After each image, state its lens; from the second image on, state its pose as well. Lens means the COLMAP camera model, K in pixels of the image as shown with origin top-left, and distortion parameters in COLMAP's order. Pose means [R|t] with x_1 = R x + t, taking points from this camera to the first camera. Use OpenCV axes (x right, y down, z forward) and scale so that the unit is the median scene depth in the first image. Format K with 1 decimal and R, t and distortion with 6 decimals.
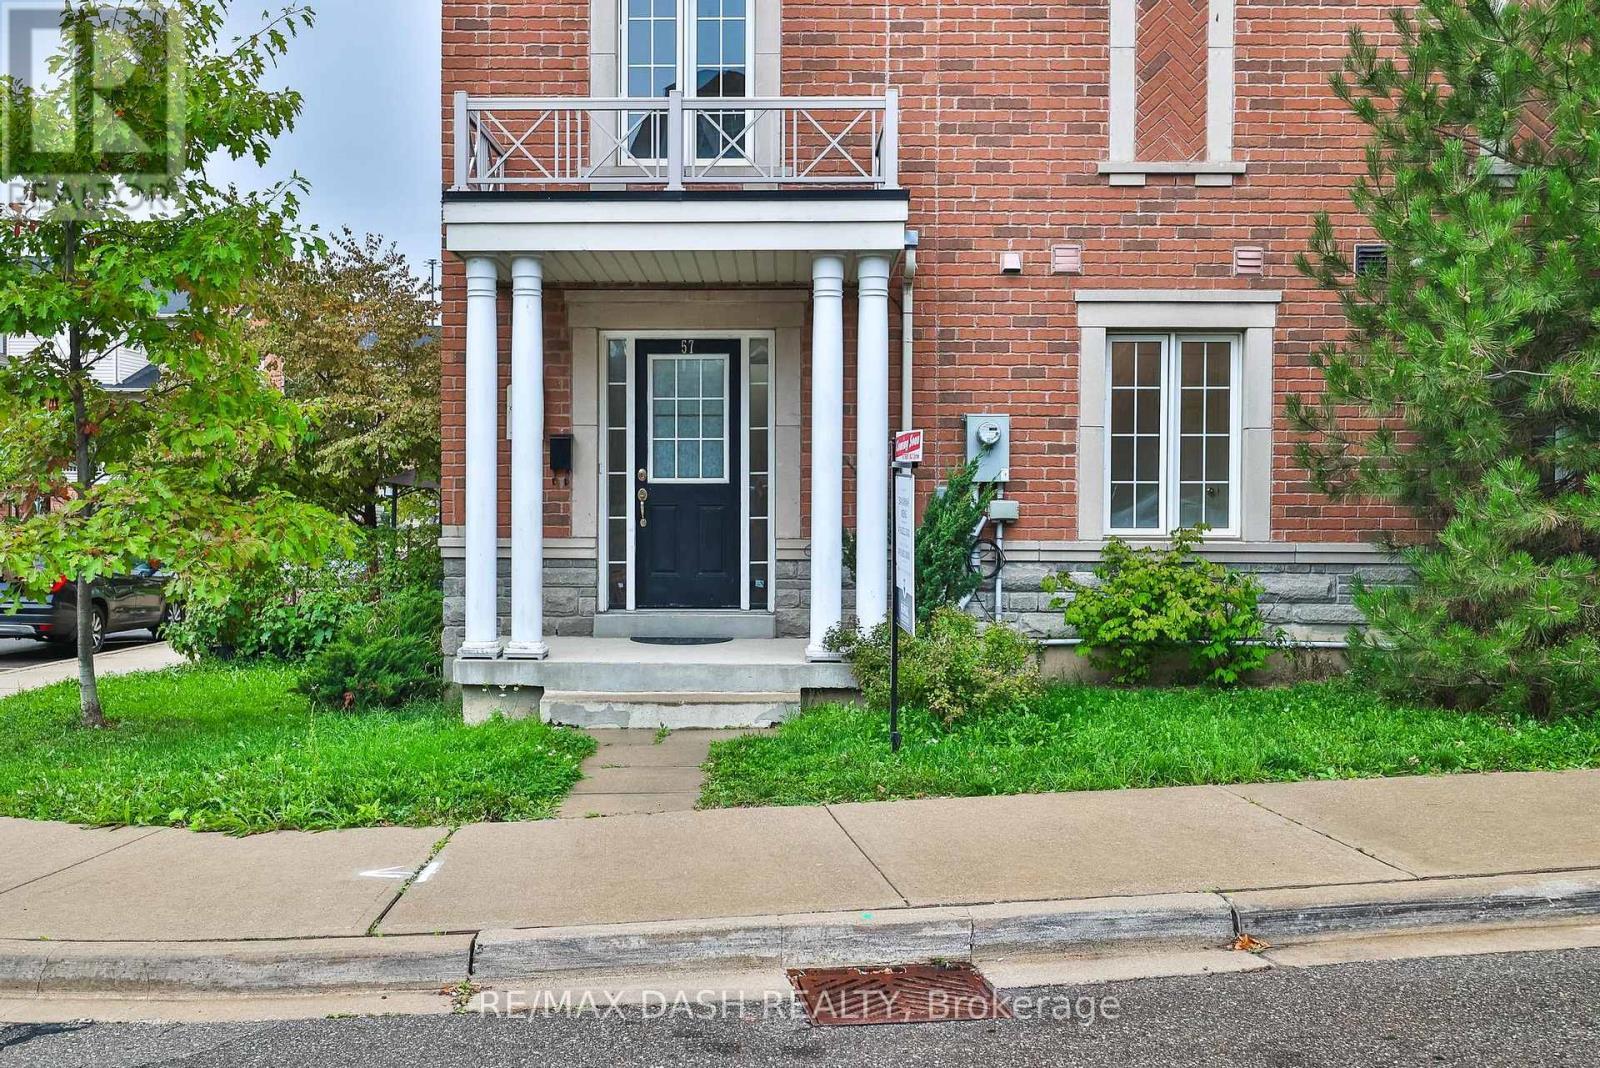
lens RADIAL K [[1644.0, 0, 798.0], [0, 1644.0, 528.0], [0, 0, 1]] dist [0.000899, 0.000000]
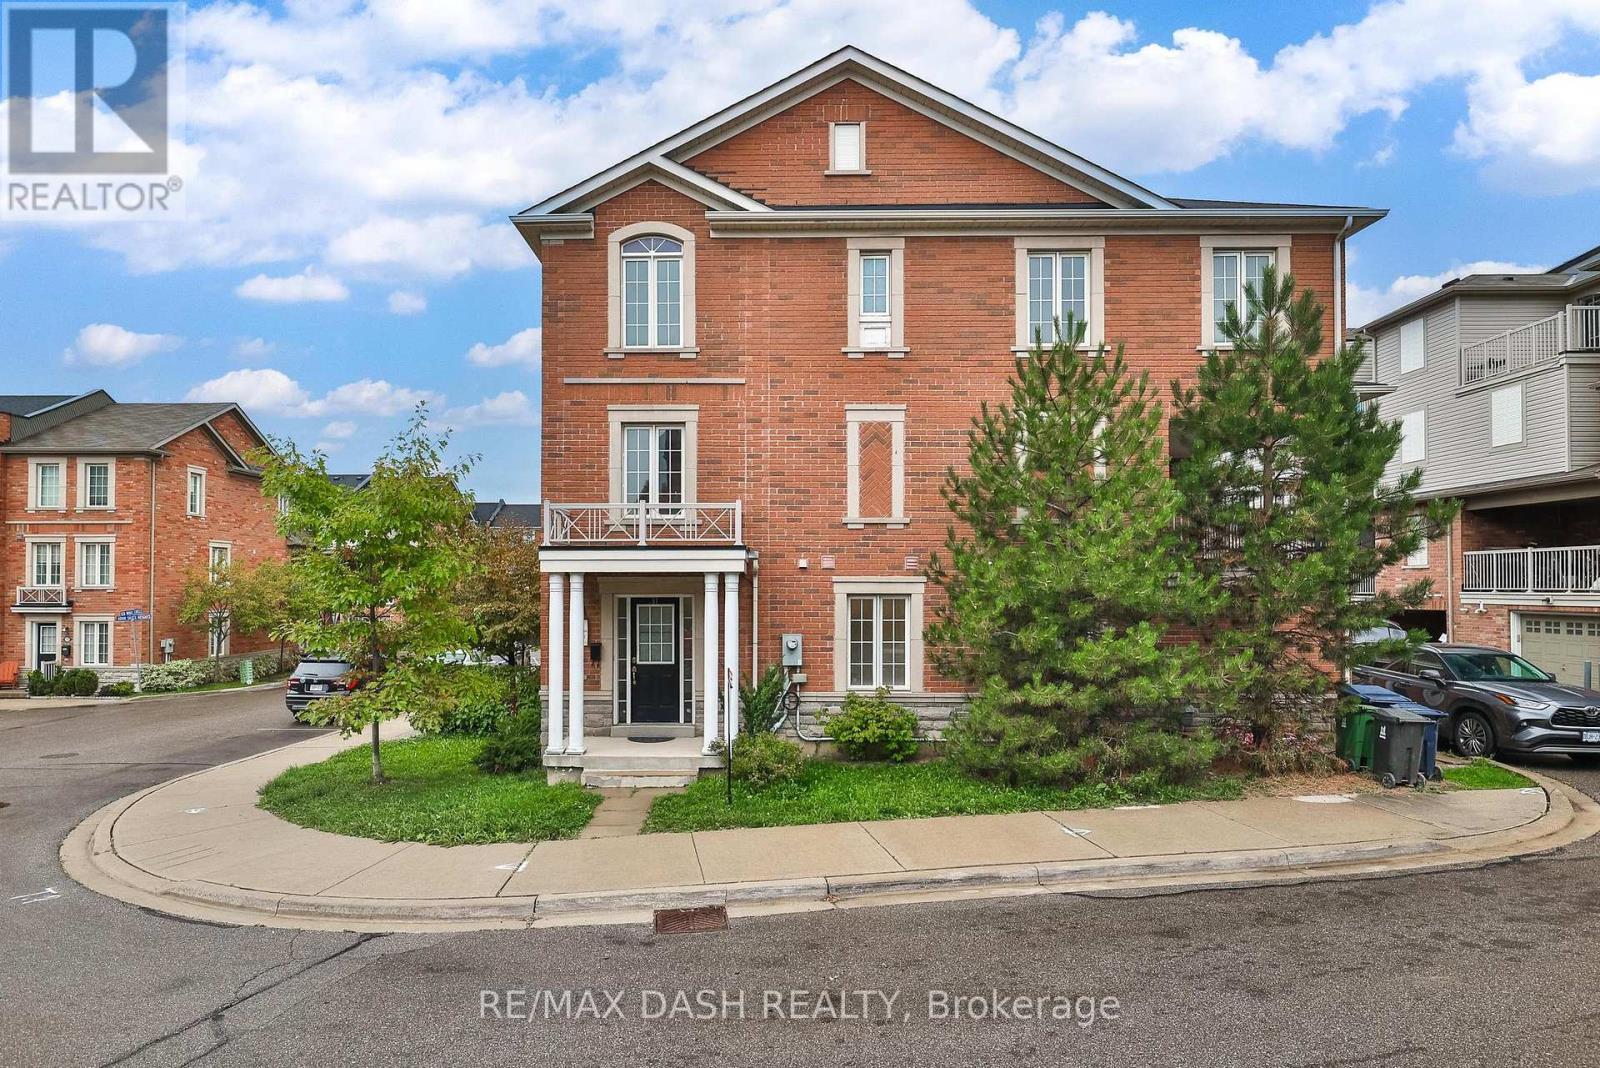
lens RADIAL K [[993.7, 0, 785.8], [0, 993.7, 563.9], [0, 0, 1]] dist [-0.001771, 0.000285]
pose [[0.999988, -0.003155, 0.003795, 0.106011], [0.003269, 0.999534, -0.030351, -0.126313], [-0.003698, 0.030363, 0.999532, -0.325607]]
